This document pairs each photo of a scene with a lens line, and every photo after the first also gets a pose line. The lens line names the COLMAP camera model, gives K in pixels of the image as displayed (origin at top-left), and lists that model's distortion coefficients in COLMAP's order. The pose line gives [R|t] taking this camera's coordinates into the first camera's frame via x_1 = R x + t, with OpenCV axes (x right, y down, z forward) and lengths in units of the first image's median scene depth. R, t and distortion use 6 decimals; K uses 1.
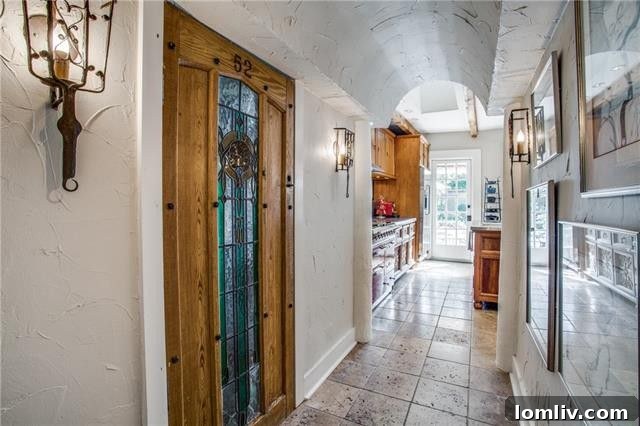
lens RADIAL K [[320.2, 0, 322.4], [0, 320.2, 210.1], [0, 0, 1]] dist [-0.077459, 0.034278]
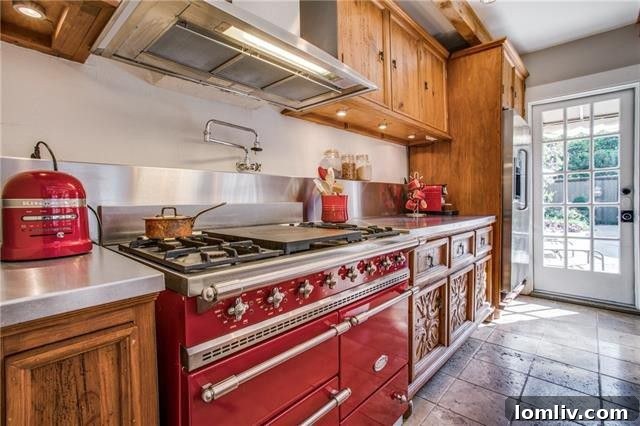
lens RADIAL K [[308.5, 0, 322.1], [0, 308.5, 208.0], [0, 0, 1]] dist [-0.003273, 0.028187]
pose [[0.965612, -0.012771, -0.259675, 0.159725], [0.013425, 0.999910, 0.000744, 0.008813], [0.259642, -0.004205, 0.965696, 0.467706]]
